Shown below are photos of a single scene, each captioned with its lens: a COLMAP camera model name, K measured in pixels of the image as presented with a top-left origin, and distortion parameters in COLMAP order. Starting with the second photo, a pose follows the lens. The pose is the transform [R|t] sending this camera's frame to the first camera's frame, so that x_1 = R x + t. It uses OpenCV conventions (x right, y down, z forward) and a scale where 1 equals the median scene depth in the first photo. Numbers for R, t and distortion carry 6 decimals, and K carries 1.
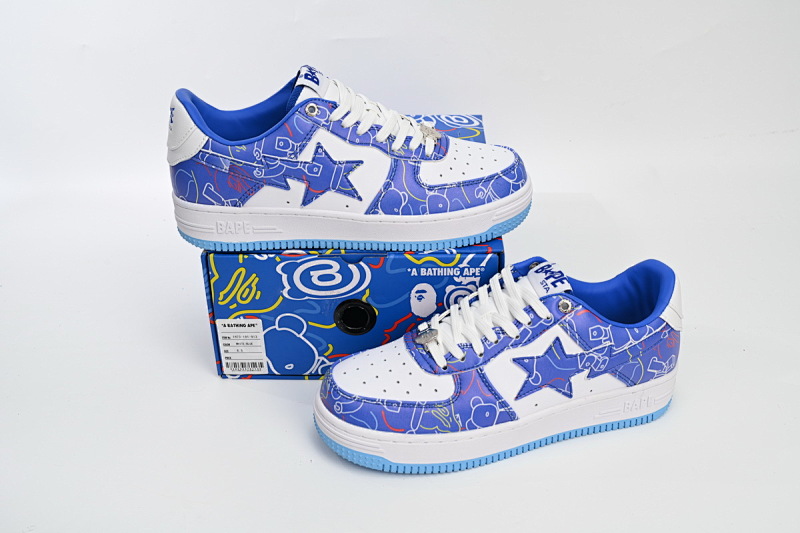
lens RADIAL K [[872.7, 0, 400.0], [0, 872.7, 266.5], [0, 0, 1]] dist [-0.012937, -0.003039]
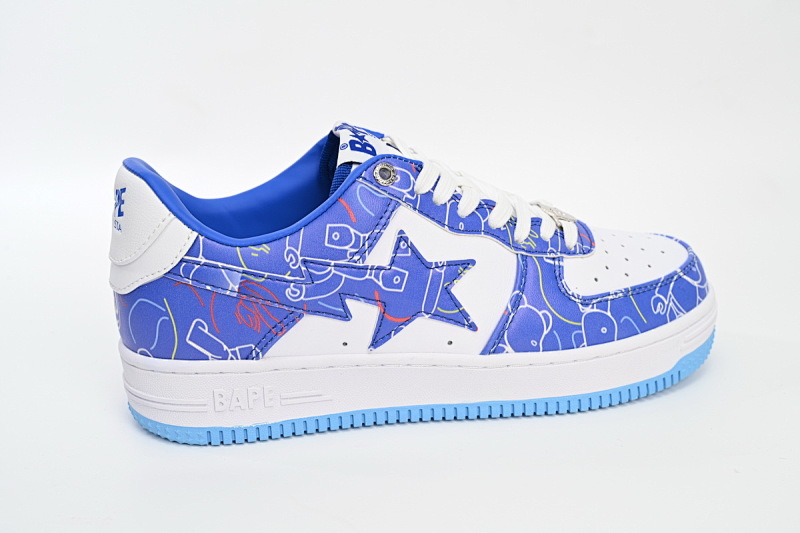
lens RADIAL K [[924.9, 0, 400.0], [0, 924.9, 266.5], [0, 0, 1]] dist [0.003104, 0.003119]
pose [[0.985439, -0.063530, 0.157716, -0.184591], [0.092355, 0.978807, -0.182777, -0.011525], [-0.142762, 0.194681, 0.970422, 0.422002]]
